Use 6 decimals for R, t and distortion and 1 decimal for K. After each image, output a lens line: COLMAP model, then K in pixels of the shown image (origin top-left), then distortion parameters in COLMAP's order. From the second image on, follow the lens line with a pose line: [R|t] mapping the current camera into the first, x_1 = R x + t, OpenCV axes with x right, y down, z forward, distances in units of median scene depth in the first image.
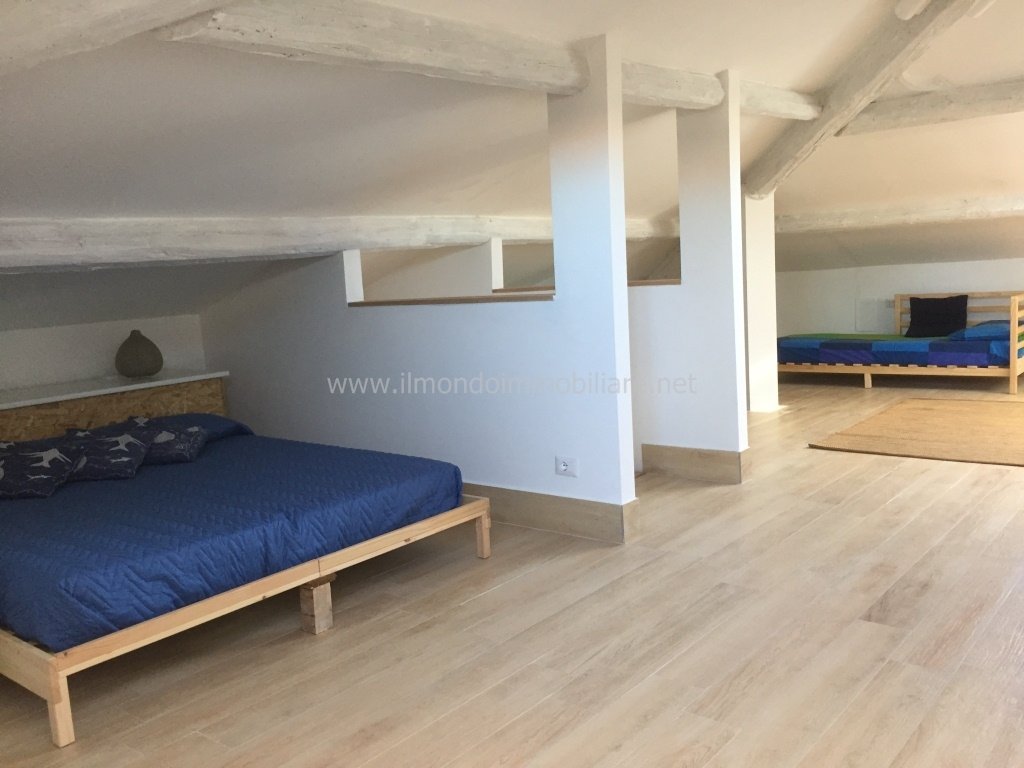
lens RADIAL K [[868.1, 0, 509.1], [0, 868.1, 379.5], [0, 0, 1]] dist [0.067814, -0.099478]
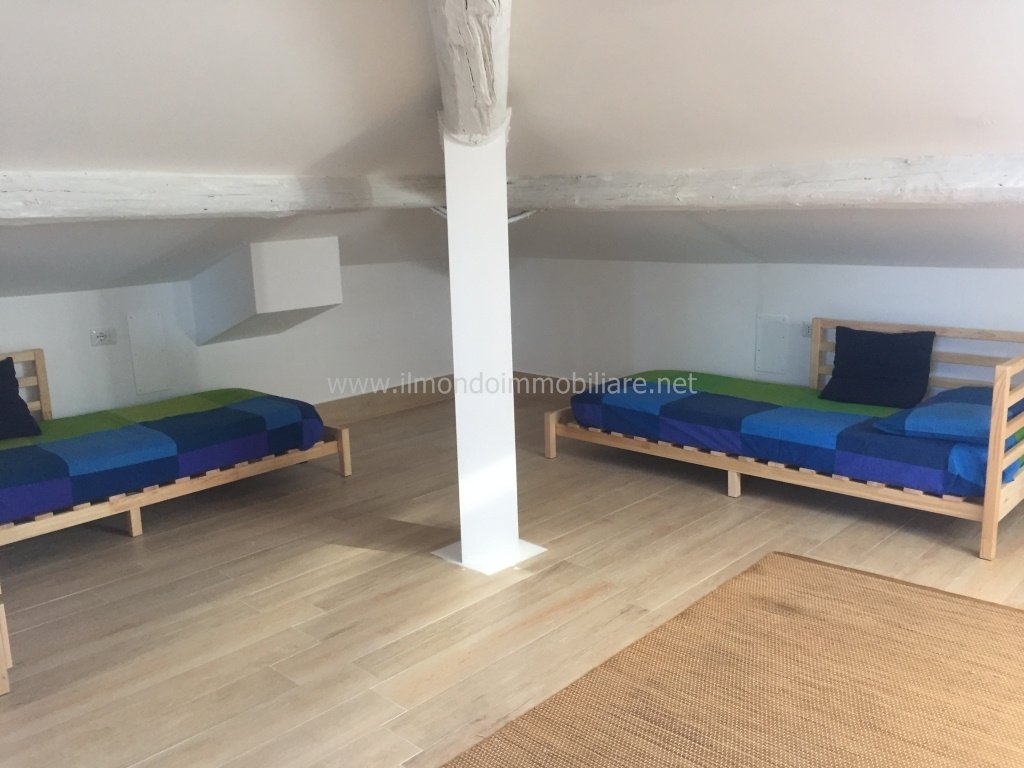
lens RADIAL K [[868.1, 0, 509.1], [0, 868.1, 379.5], [0, 0, 1]] dist [0.067814, -0.099478]
pose [[0.998149, 0.041861, -0.044125, 0.453155], [-0.038392, 0.996312, 0.076739, -0.157417], [0.047174, -0.074903, 0.996074, 0.703529]]
